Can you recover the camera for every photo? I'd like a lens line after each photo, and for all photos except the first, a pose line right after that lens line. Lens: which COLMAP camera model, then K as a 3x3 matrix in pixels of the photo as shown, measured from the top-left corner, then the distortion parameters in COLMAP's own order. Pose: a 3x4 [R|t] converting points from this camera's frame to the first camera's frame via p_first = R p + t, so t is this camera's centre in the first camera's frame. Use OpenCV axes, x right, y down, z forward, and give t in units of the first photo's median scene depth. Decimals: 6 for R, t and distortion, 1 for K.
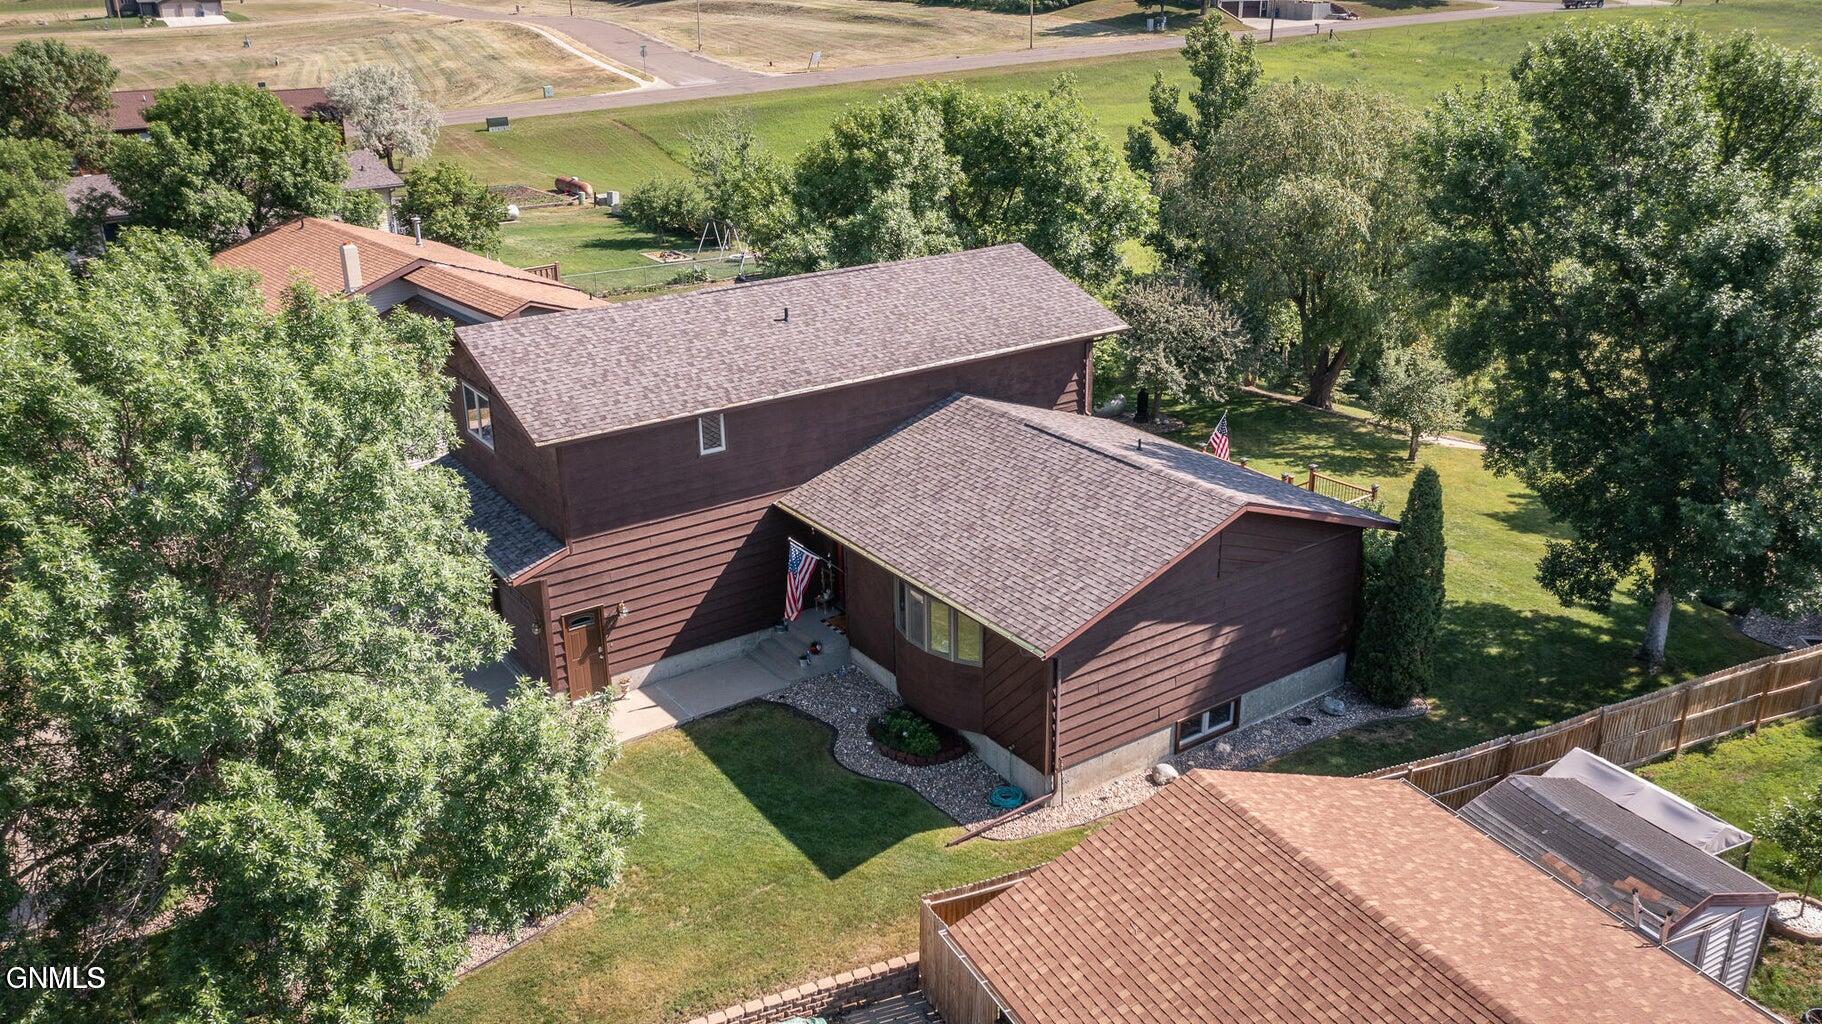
lens RADIAL K [[1439.9, 0, 911.0], [0, 1439.9, 512.0], [0, 0, 1]] dist [-0.034018, 0.005982]
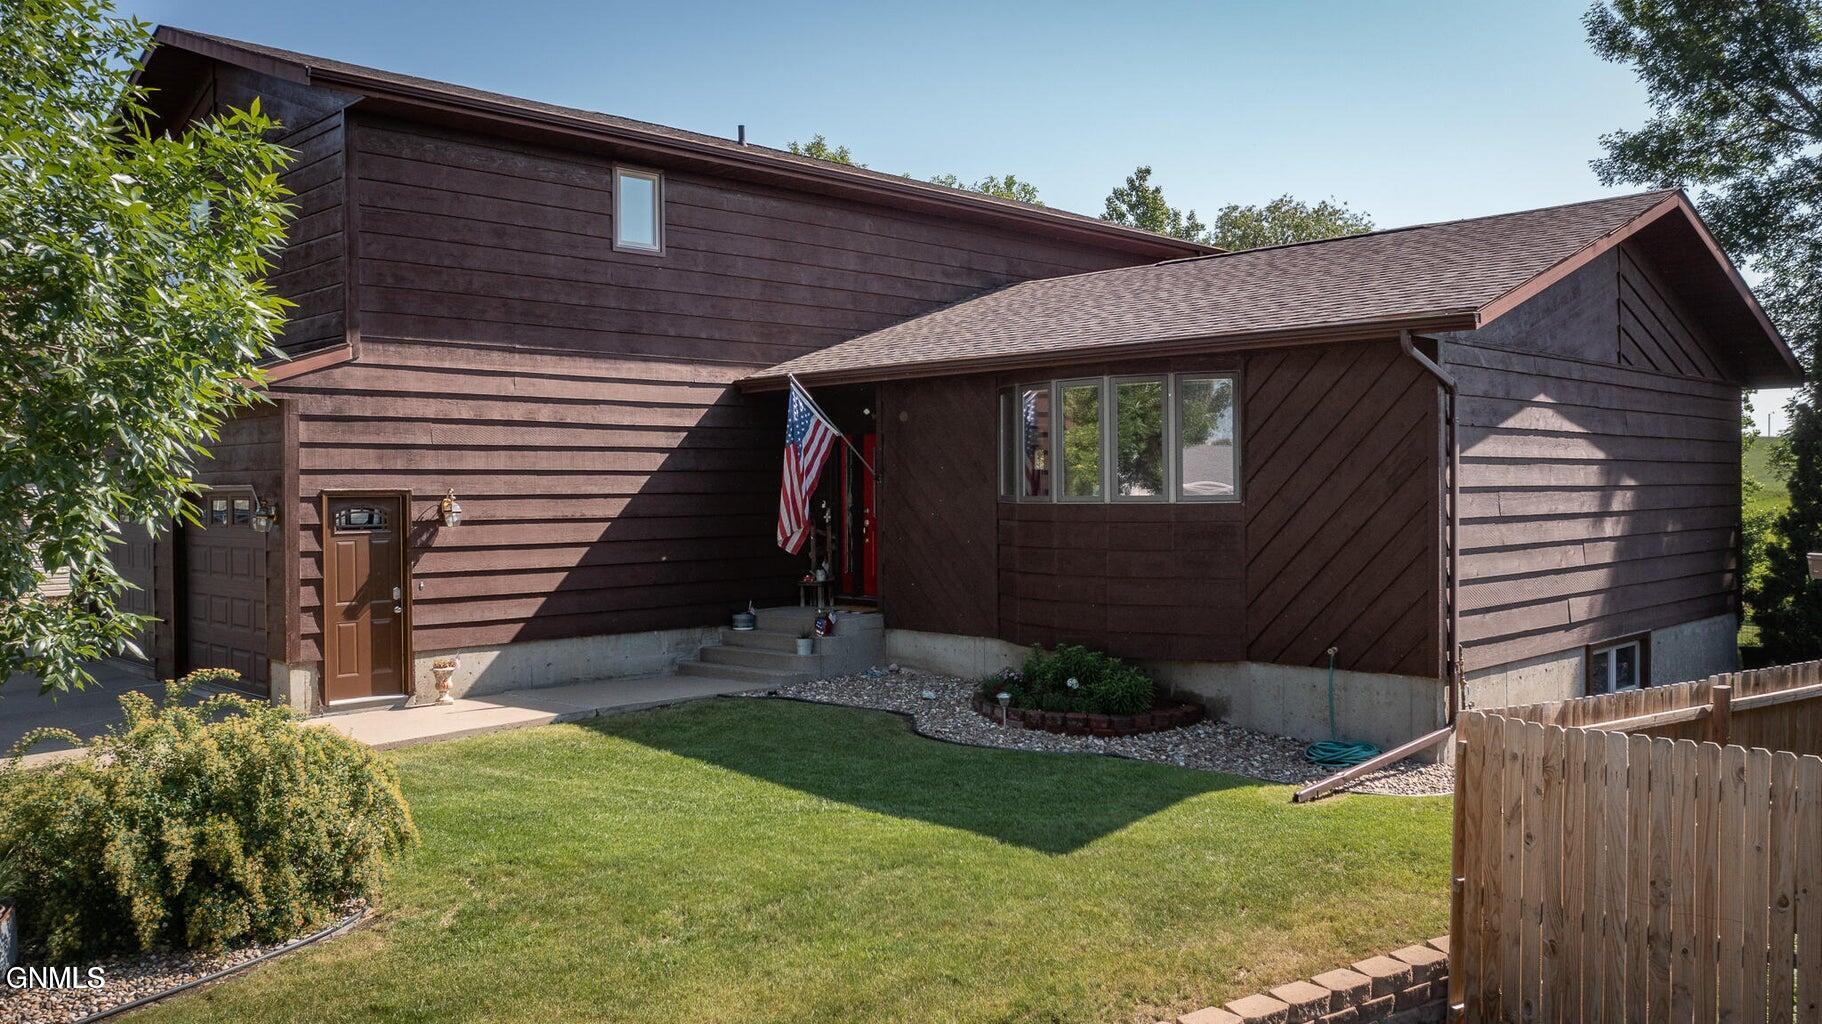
lens RADIAL K [[1439.9, 0, 911.0], [0, 1439.9, 512.0], [0, 0, 1]] dist [-0.034018, 0.005982]
pose [[0.984874, 0.002748, 0.173251, -0.130172], [0.057889, 0.937205, -0.343943, 0.245527], [-0.163317, 0.348769, 0.922869, 0.521082]]
